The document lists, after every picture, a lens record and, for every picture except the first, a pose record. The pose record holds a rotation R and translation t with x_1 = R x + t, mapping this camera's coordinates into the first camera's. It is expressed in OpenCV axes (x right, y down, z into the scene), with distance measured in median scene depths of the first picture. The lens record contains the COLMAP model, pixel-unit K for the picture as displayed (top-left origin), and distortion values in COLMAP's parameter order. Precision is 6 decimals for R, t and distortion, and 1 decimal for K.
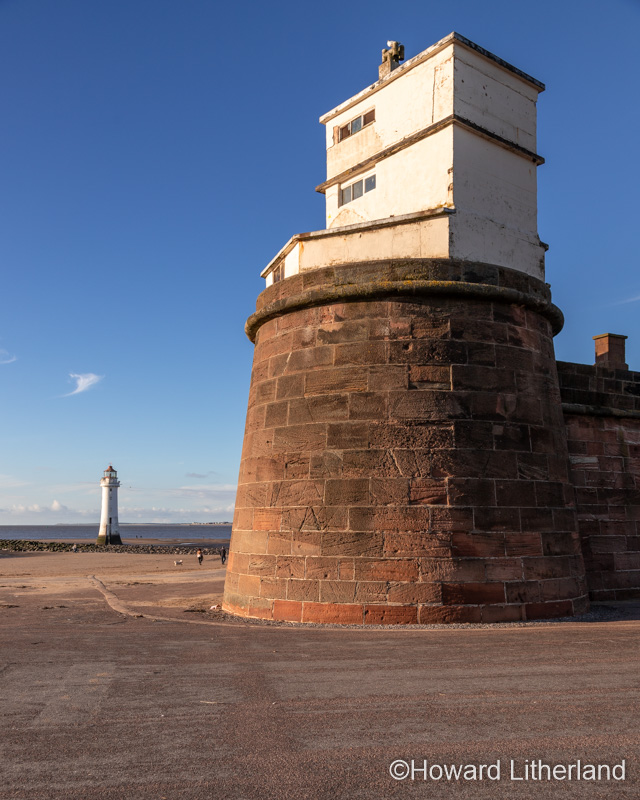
lens RADIAL K [[787.5, 0, 312.3], [0, 787.5, 484.5], [0, 0, 1]] dist [0.030922, -0.008237]
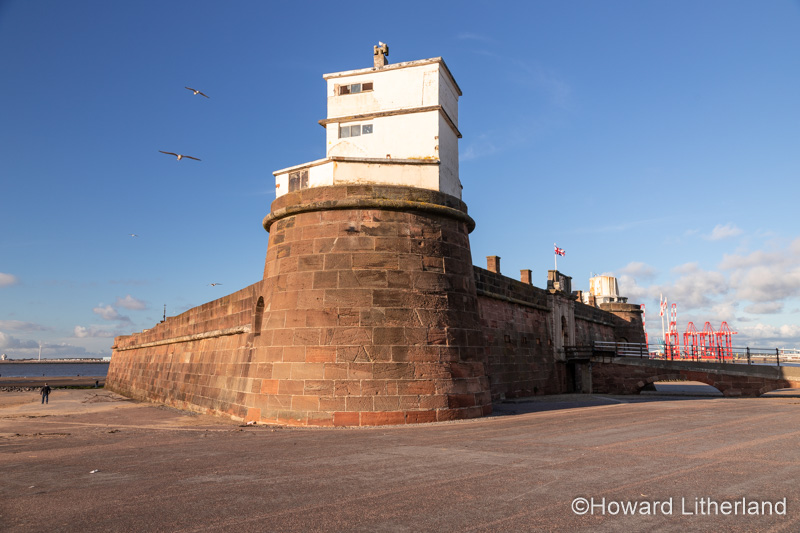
lens RADIAL K [[646.1, 0, 400.0], [0, 646.1, 266.5], [0, 0, 1]] dist [0.039207, -0.000588]
pose [[0.840320, 0.072184, 0.537263, -0.598566], [-0.022748, 0.994917, -0.098093, -0.001609], [-0.541613, 0.070208, 0.837691, -0.053543]]
